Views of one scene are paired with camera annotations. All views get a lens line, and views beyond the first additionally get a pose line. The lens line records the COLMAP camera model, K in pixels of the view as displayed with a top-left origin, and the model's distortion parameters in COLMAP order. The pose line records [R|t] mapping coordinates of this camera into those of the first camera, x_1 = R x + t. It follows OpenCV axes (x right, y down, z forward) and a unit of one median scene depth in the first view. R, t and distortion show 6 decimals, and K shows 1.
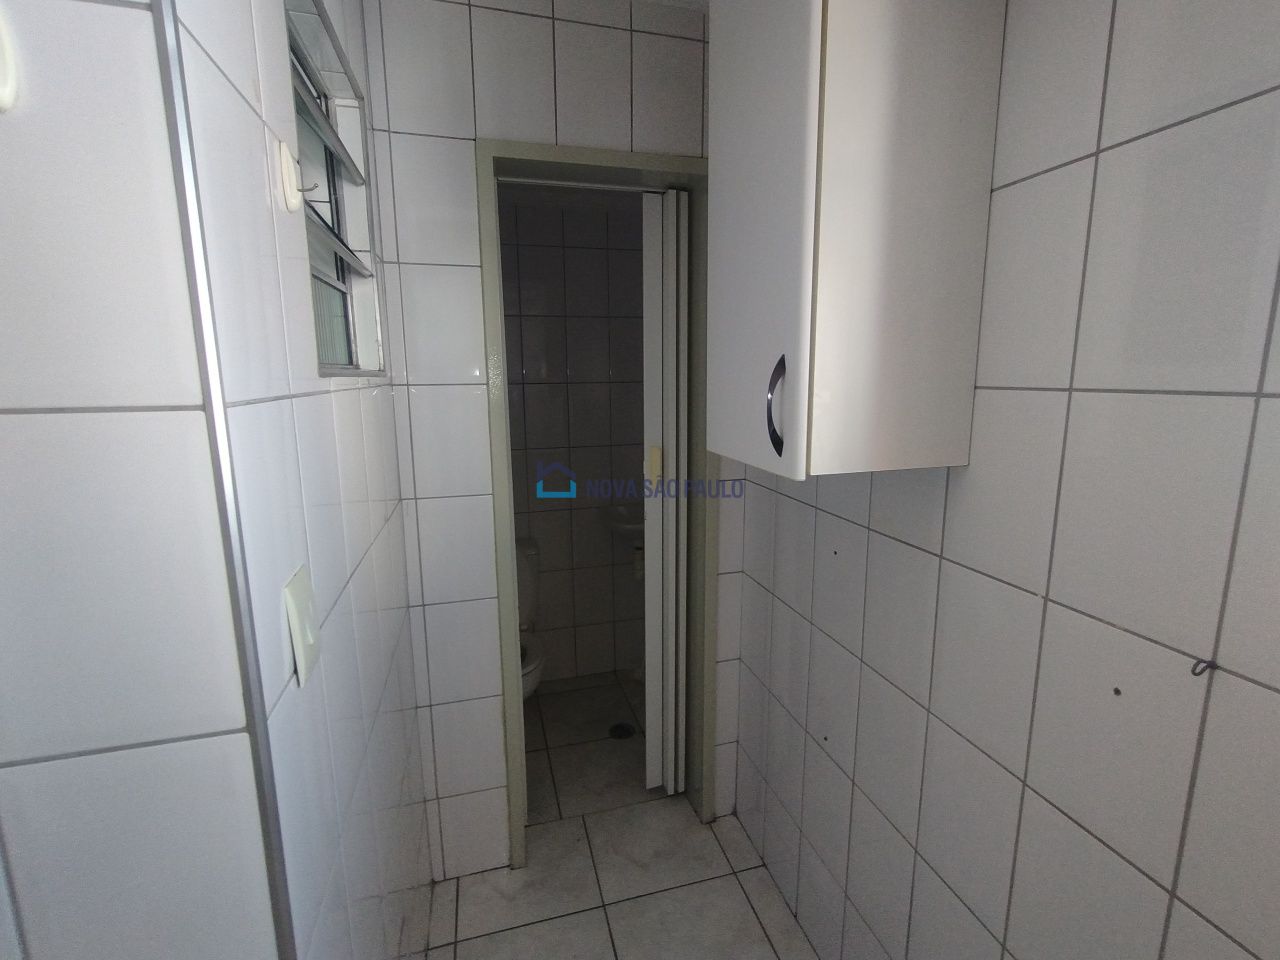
lens RADIAL K [[584.6, 0, 635.5], [0, 584.6, 474.5], [0, 0, 1]] dist [-0.000667, -0.001083]
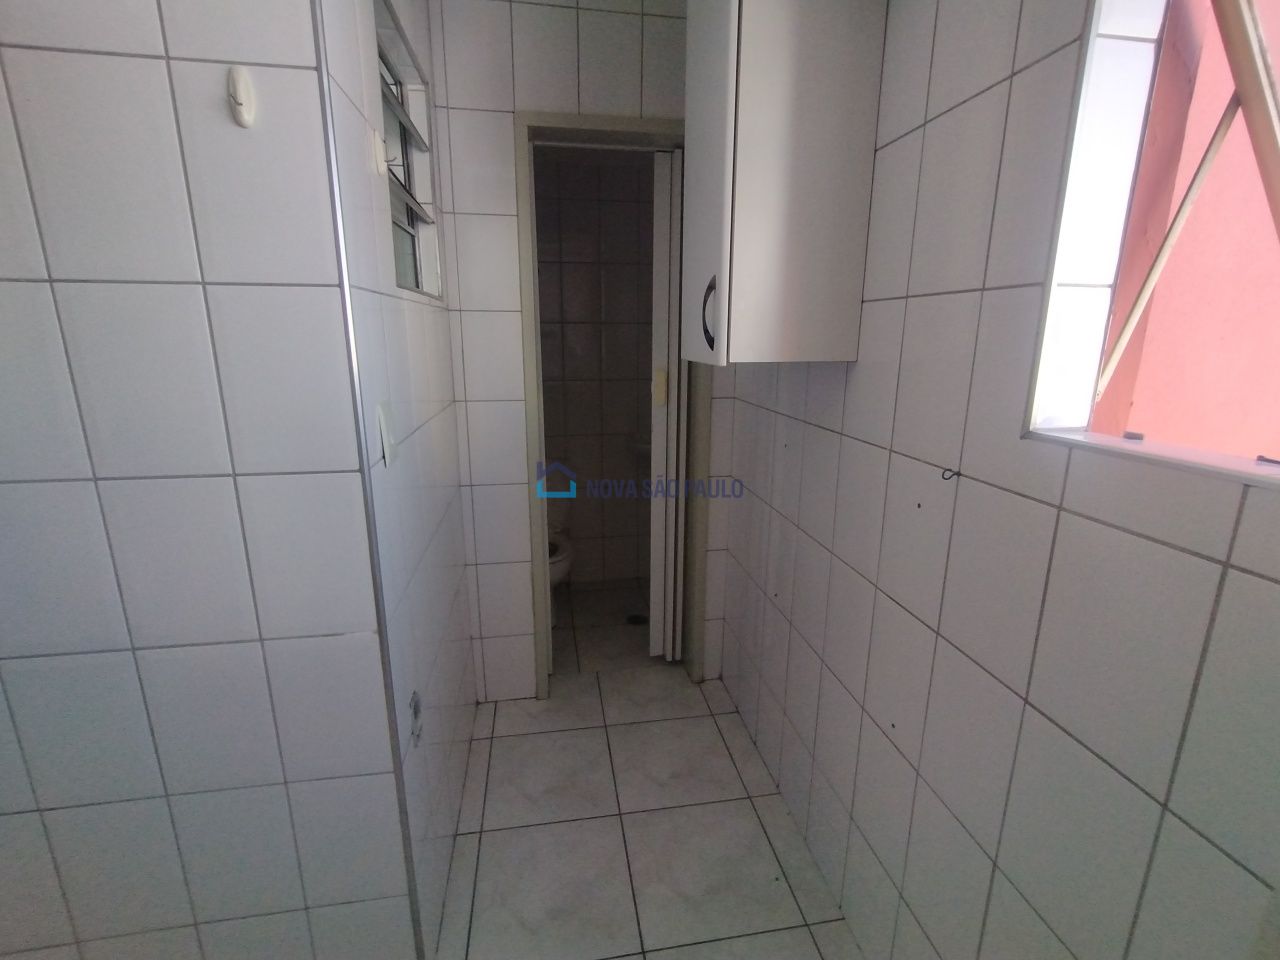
lens RADIAL K [[595.7, 0, 641.8], [0, 595.7, 479.8], [0, 0, 1]] dist [-0.006888, -0.001027]
pose [[0.994830, 0.034672, -0.095455, 0.157342], [-0.028407, 0.997400, 0.066228, 0.130372], [0.097503, -0.063174, 0.993228, -0.308408]]
